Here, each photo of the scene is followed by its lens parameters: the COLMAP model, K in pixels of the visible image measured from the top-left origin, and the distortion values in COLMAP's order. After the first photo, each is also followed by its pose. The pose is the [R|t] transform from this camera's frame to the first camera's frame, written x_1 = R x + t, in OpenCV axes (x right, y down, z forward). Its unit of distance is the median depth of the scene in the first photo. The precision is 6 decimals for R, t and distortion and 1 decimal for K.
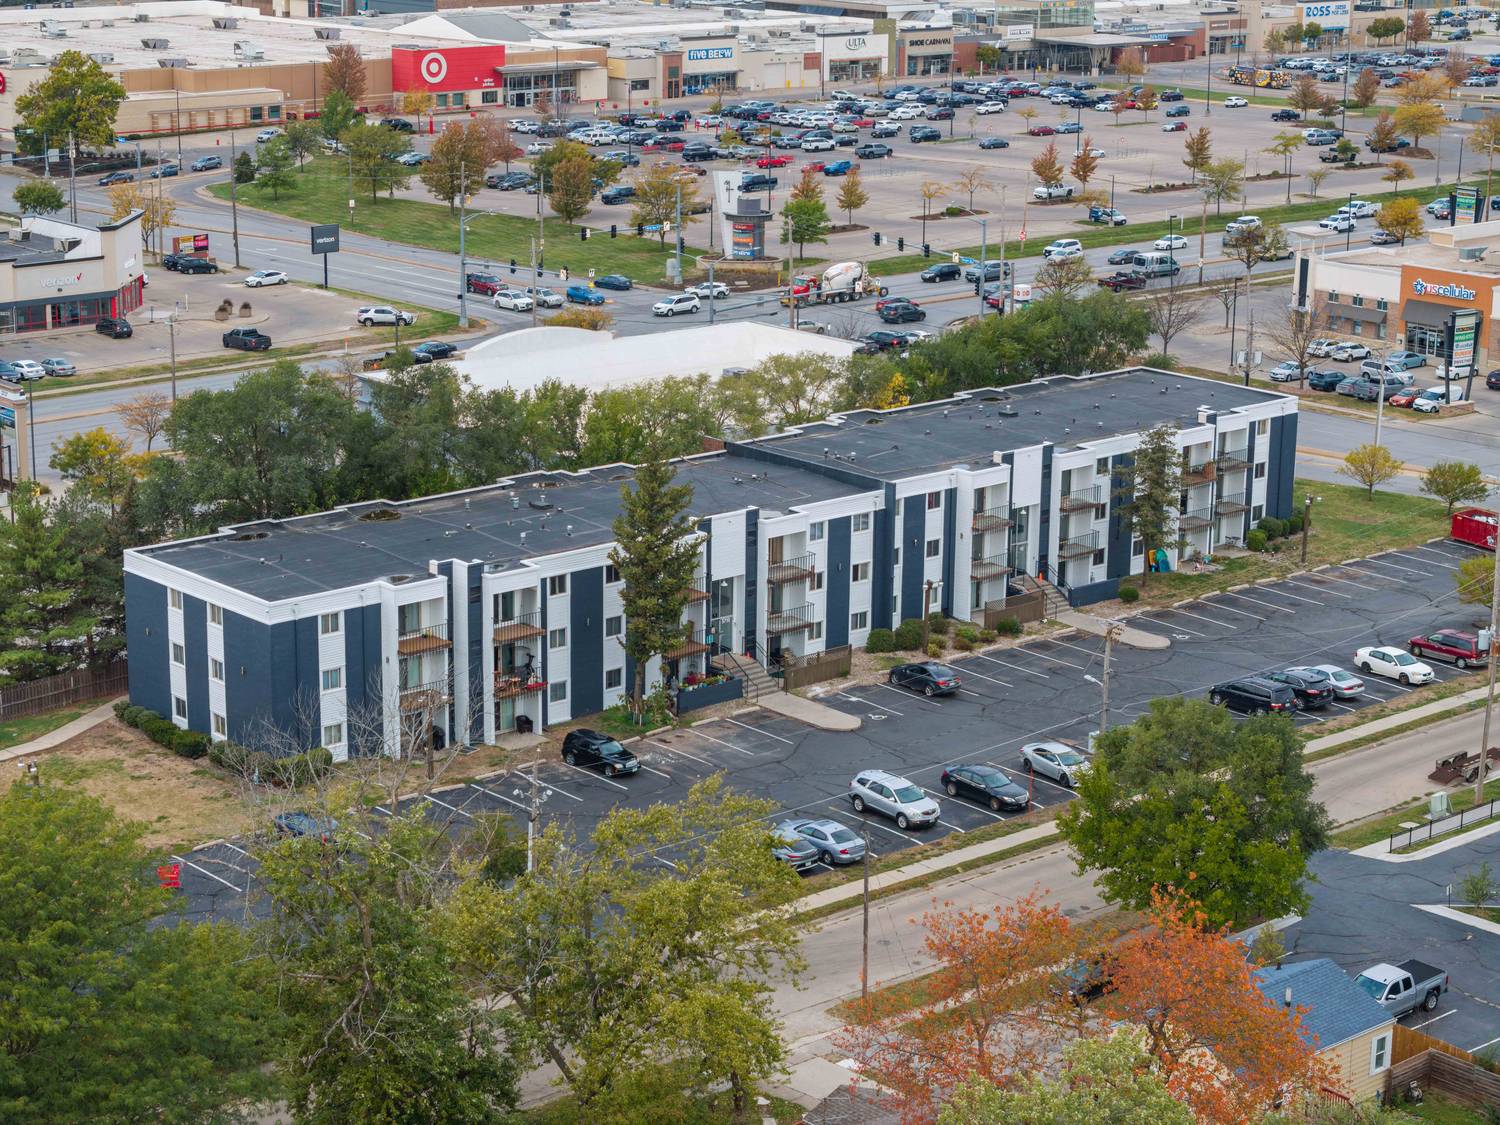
lens RADIAL K [[2901.3, 0, 750.2], [0, 2901.3, 562.4], [0, 0, 1]] dist [-0.026045, 0.000000]
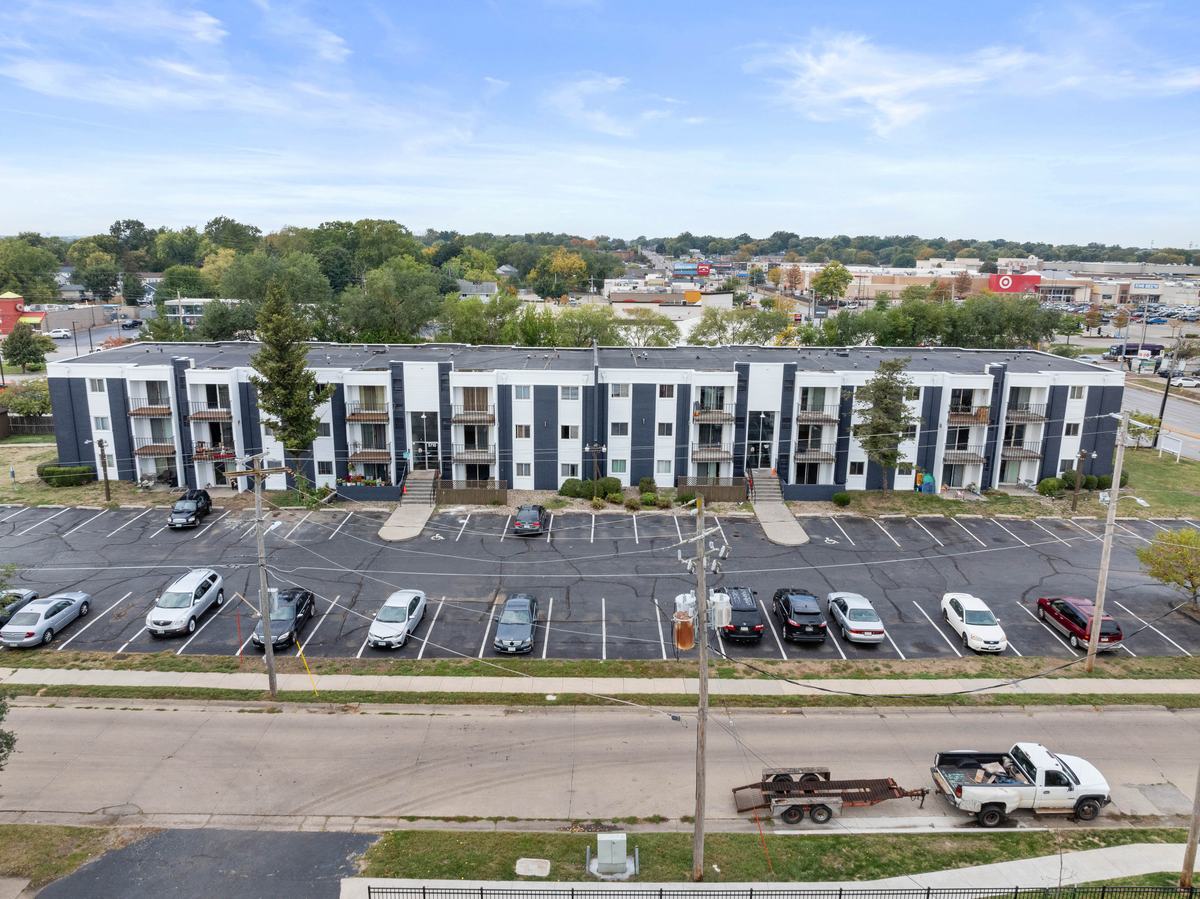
lens RADIAL K [[829.2, 0, 598.6], [0, 829.2, 443.2], [0, 0, 1]] dist [-0.029553, 0.000225]
pose [[0.755515, 0.150621, -0.637582, 0.275169], [-0.166596, 0.985390, 0.035376, -0.006905], [0.633595, 0.079492, 0.769570, 0.704315]]
